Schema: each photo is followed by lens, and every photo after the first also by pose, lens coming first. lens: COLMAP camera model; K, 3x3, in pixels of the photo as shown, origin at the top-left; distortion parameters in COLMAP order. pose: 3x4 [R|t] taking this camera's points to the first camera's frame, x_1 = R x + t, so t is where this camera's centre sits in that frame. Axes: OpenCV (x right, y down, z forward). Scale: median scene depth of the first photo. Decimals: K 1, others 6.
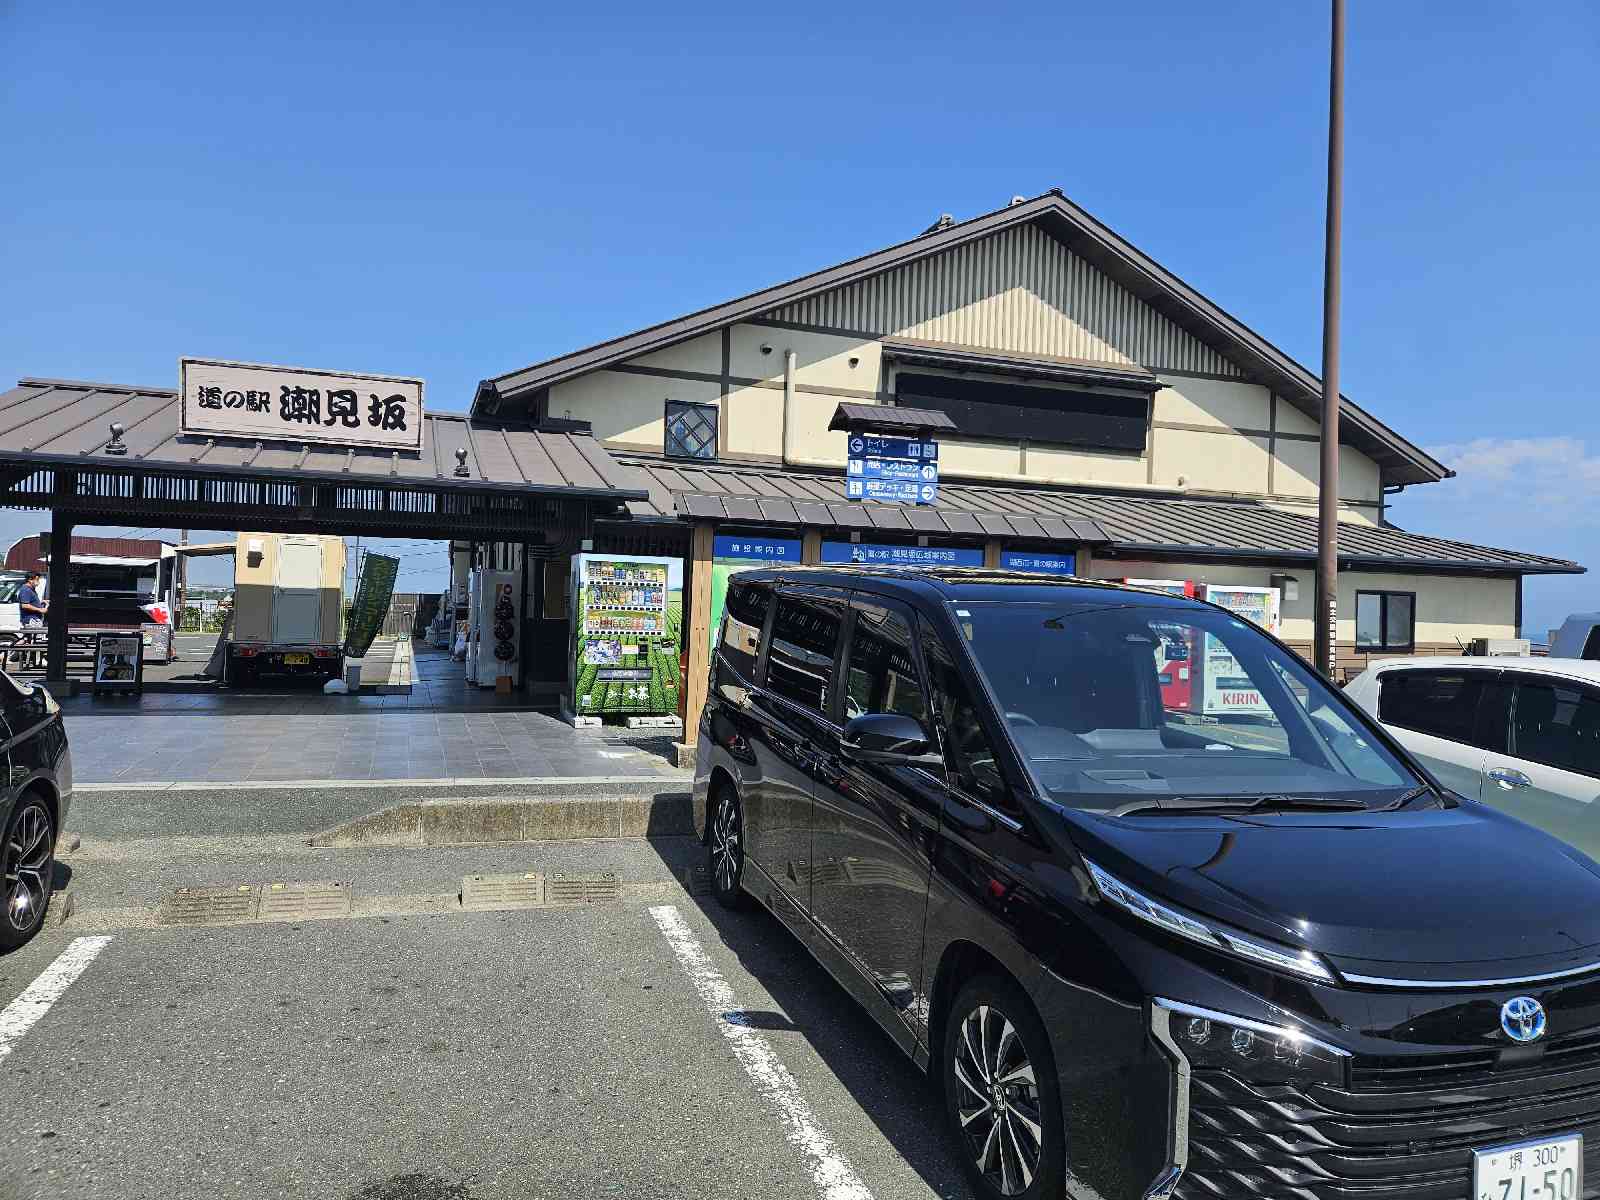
lens RADIAL K [[1078.0, 0, 824.8], [0, 1078.0, 619.2], [0, 0, 1]] dist [0.027481, -0.004219]
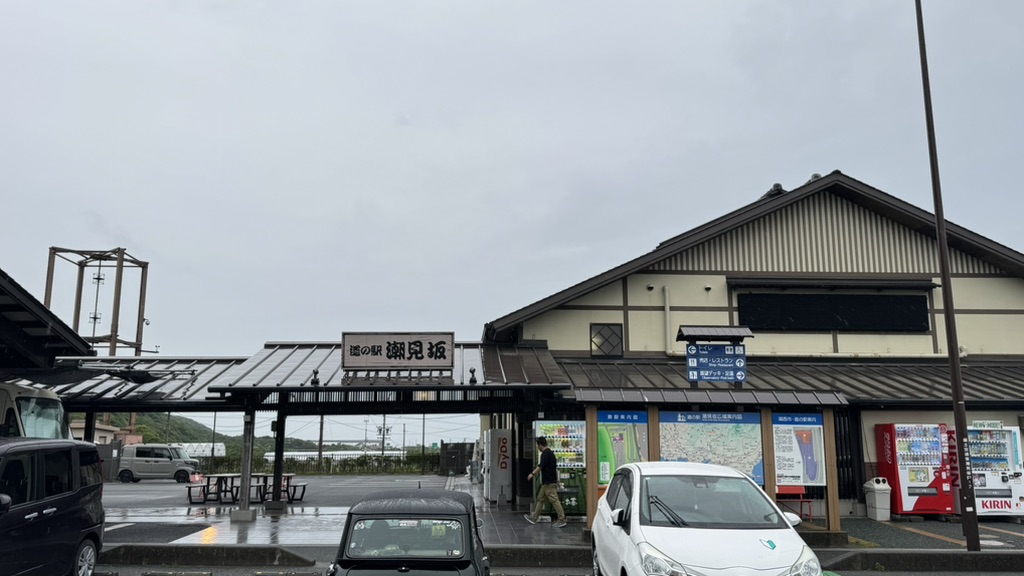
lens RADIAL K [[843.7, 0, 512.0], [0, 843.7, 288.0], [0, 0, 1]] dist [0.165411, -0.336662]
pose [[0.953441, -0.084646, -0.289456, 0.165783], [0.026937, 0.979869, -0.197816, 0.000624], [0.300373, 0.180808, 0.936528, -0.381473]]
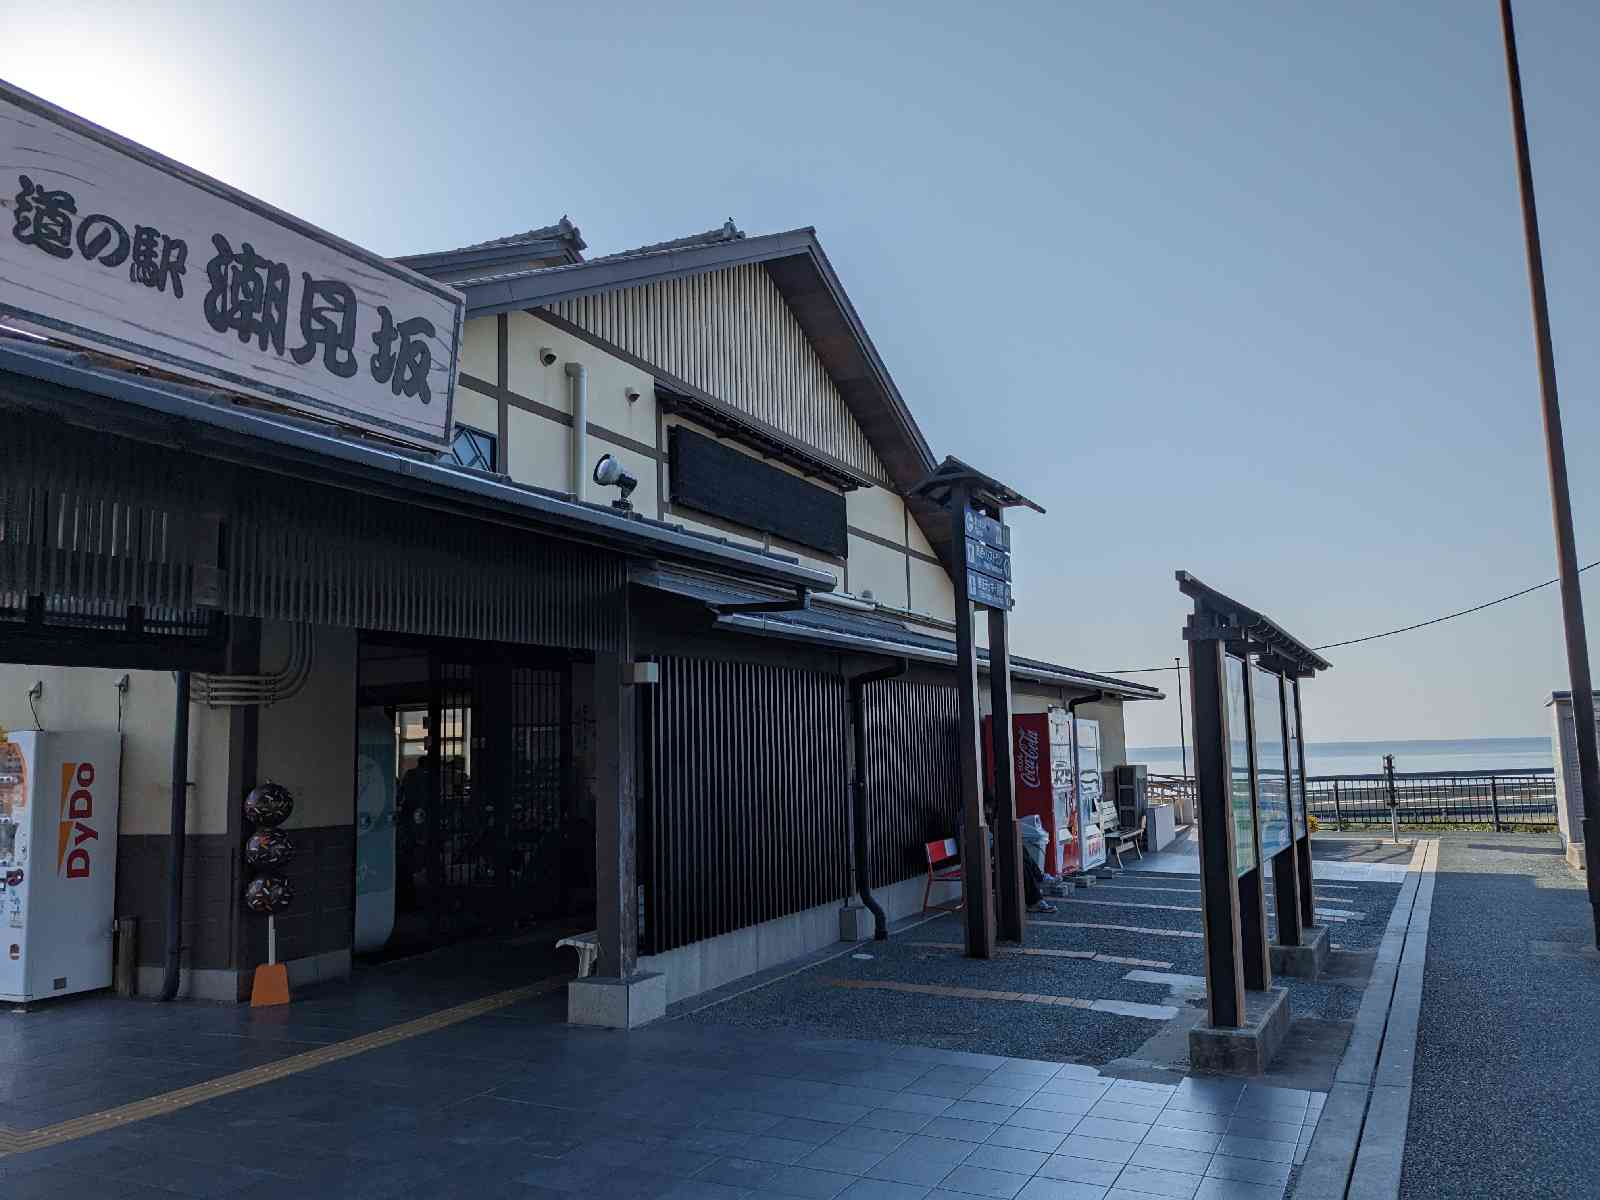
lens RADIAL K [[1262.5, 0, 800.0], [0, 1262.5, 600.0], [0, 0, 1]] dist [0.068648, -0.075688]
pose [[0.715094, 0.036685, 0.698065, -0.630933], [0.052503, 0.992983, -0.105967, -0.038077], [-0.697054, 0.112427, 0.708150, 0.559540]]
